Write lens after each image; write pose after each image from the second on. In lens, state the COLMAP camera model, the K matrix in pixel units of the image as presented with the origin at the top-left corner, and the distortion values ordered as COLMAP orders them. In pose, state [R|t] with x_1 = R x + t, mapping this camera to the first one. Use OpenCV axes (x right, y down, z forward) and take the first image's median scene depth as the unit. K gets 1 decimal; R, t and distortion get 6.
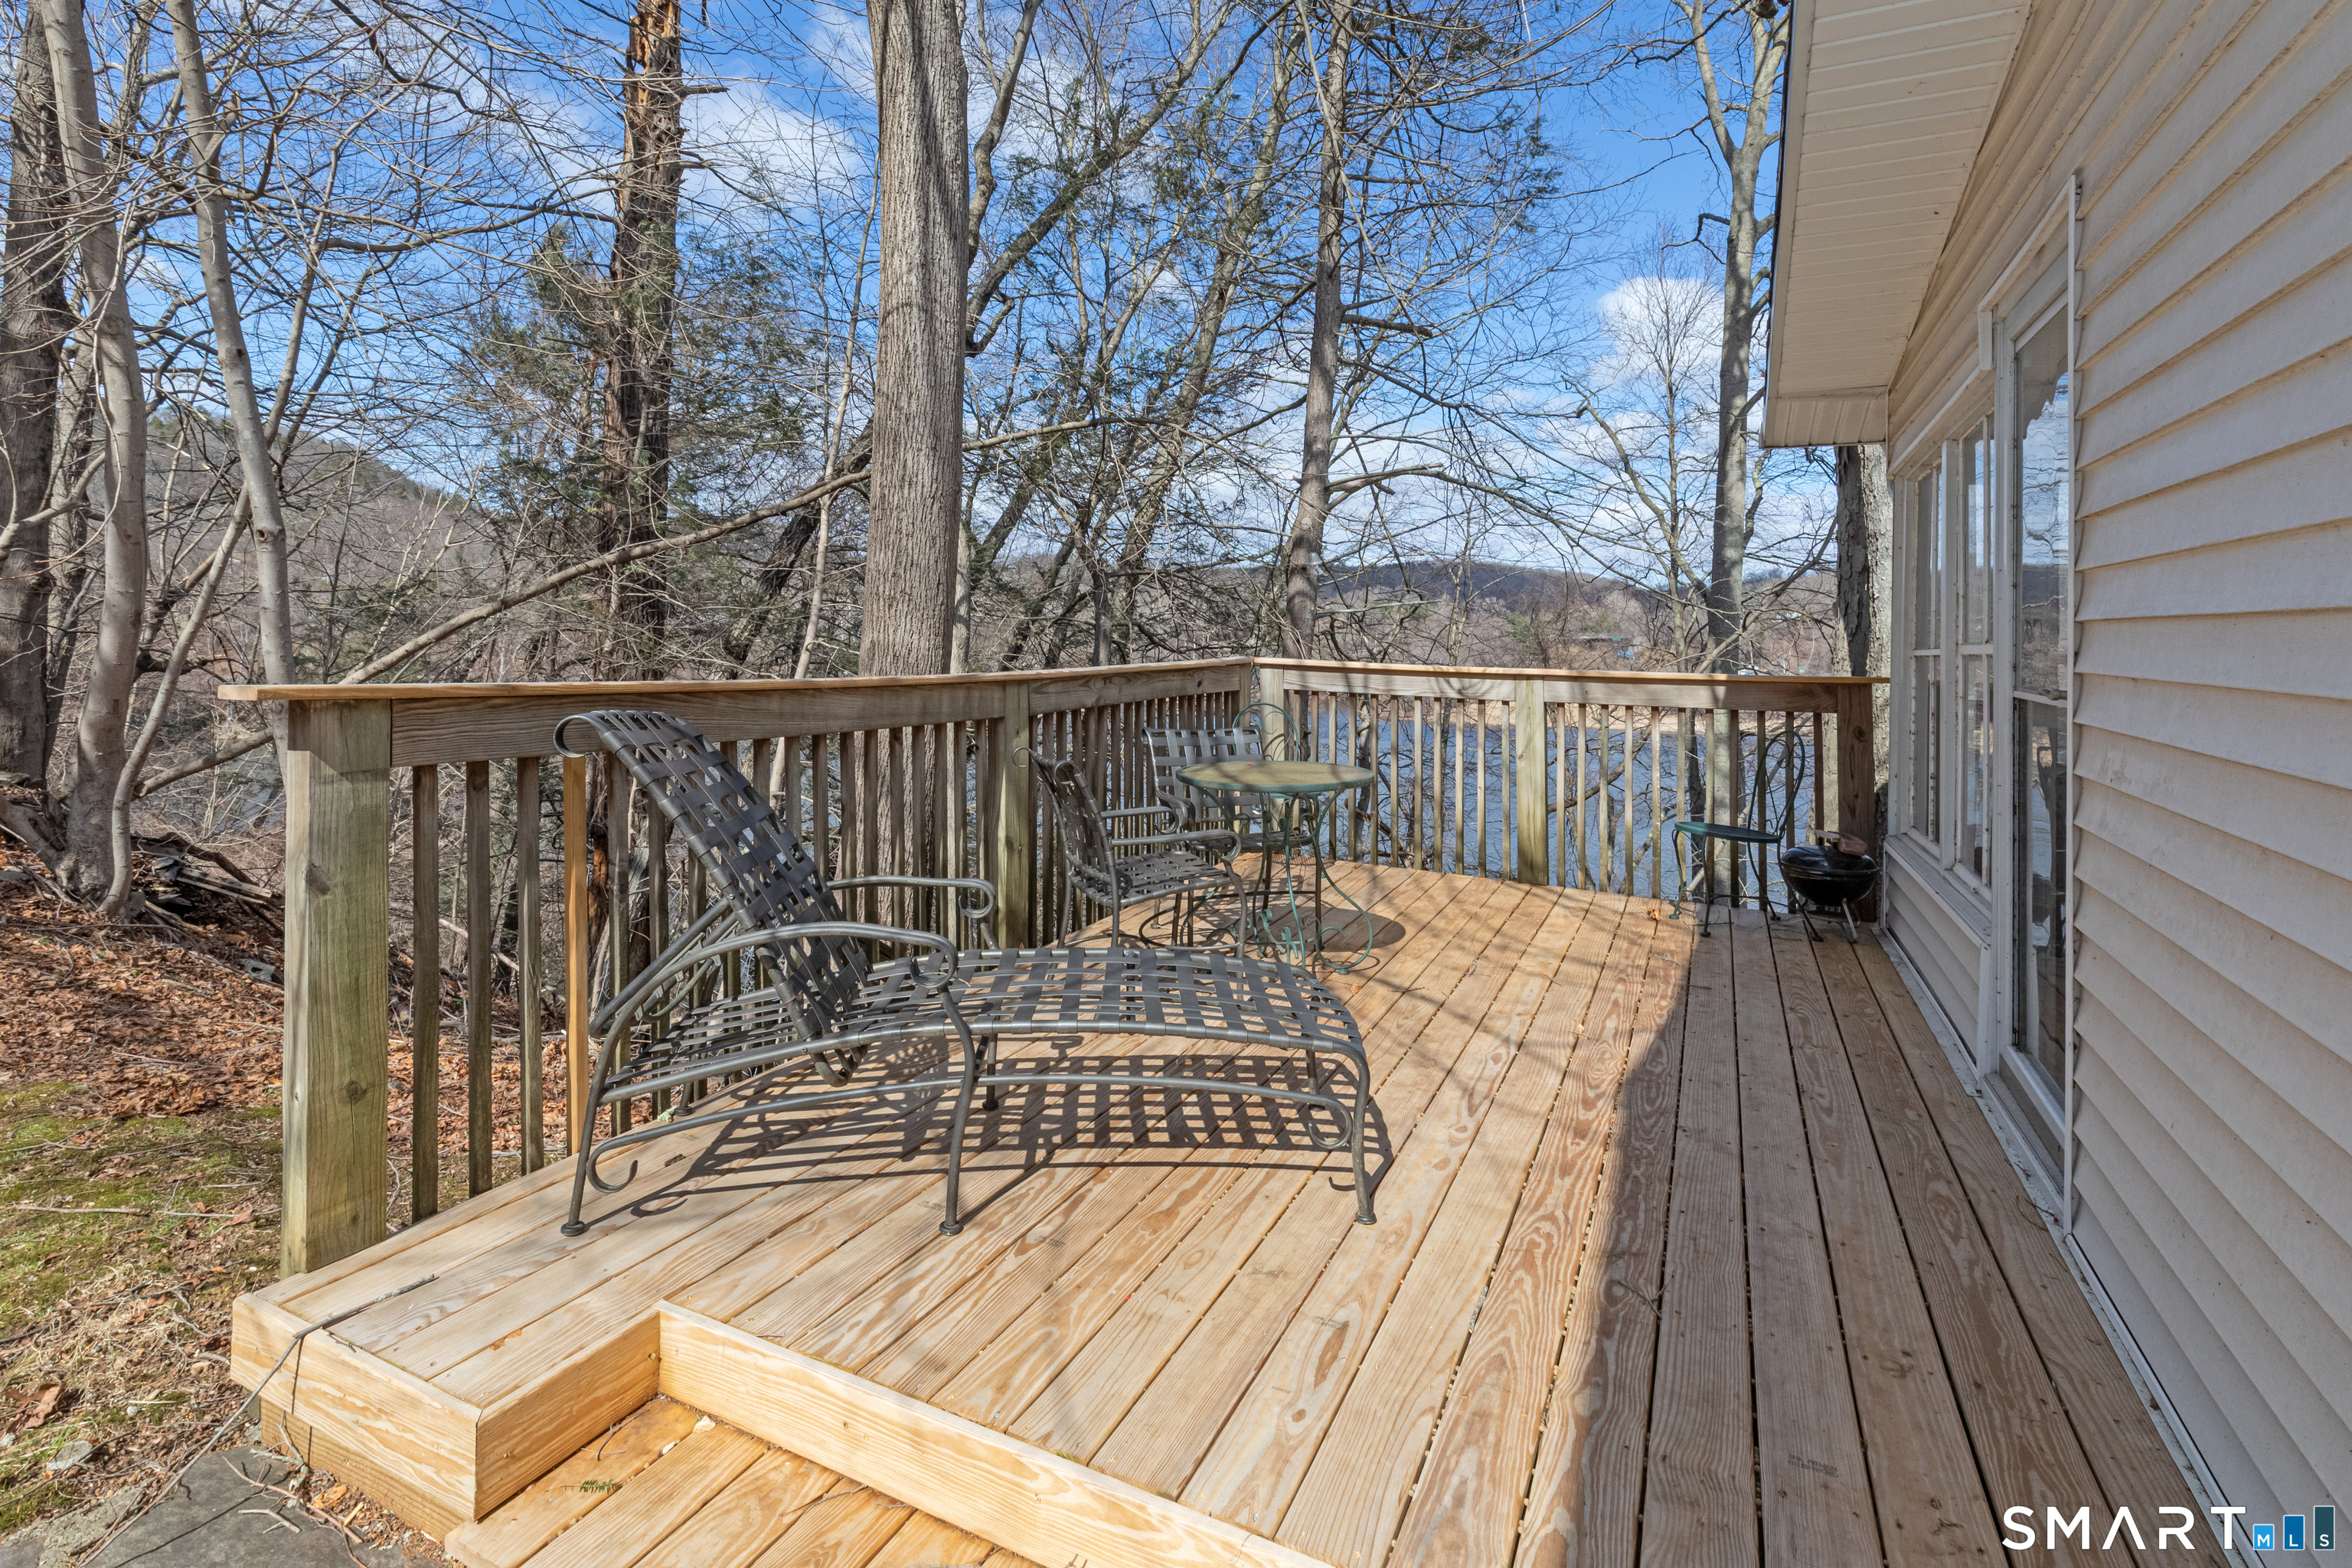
lens RADIAL K [[1167.3, 0, 1204.1], [0, 1167.3, 625.8], [0, 0, 1]] dist [-0.001203, -0.000054]
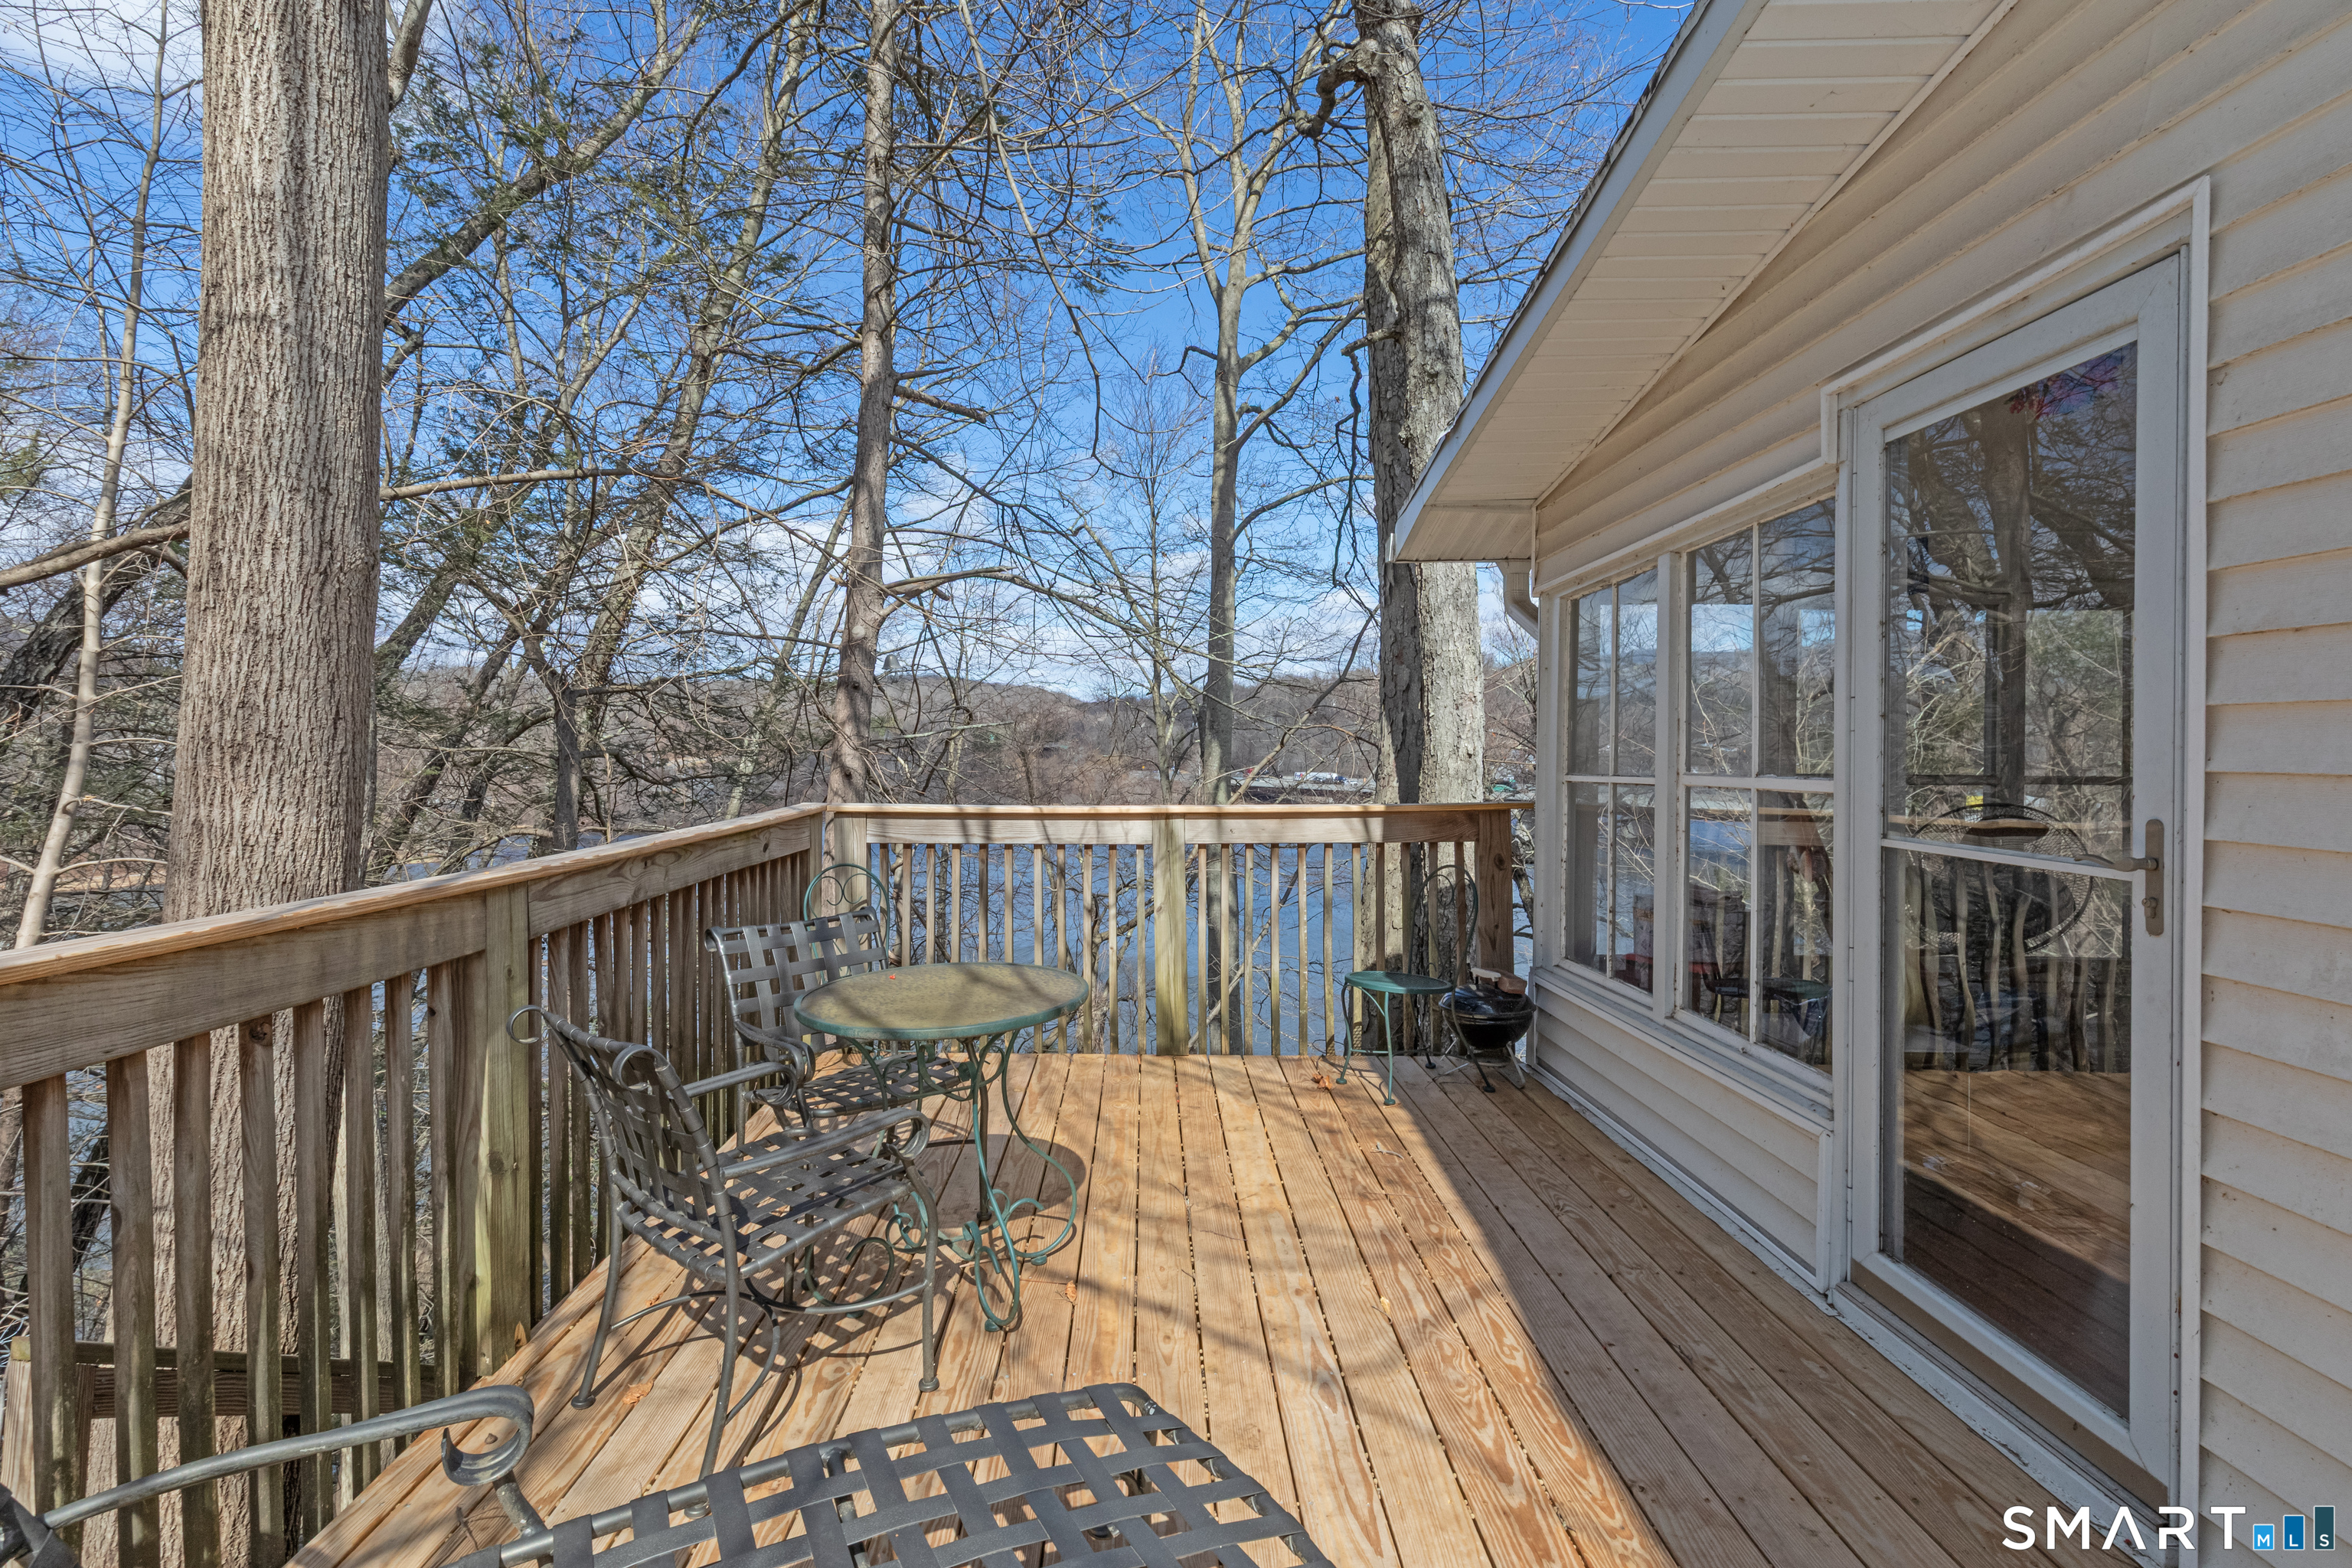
lens RADIAL K [[1121.2, 0, 1160.4], [0, 1121.2, 731.4], [0, 0, 1]] dist [0.001539, 0.000072]
pose [[0.908200, -0.016876, 0.418196, -0.082856], [0.018032, 0.999837, 0.001188, -0.021877], [-0.418148, 0.006462, 0.908356, 0.298515]]
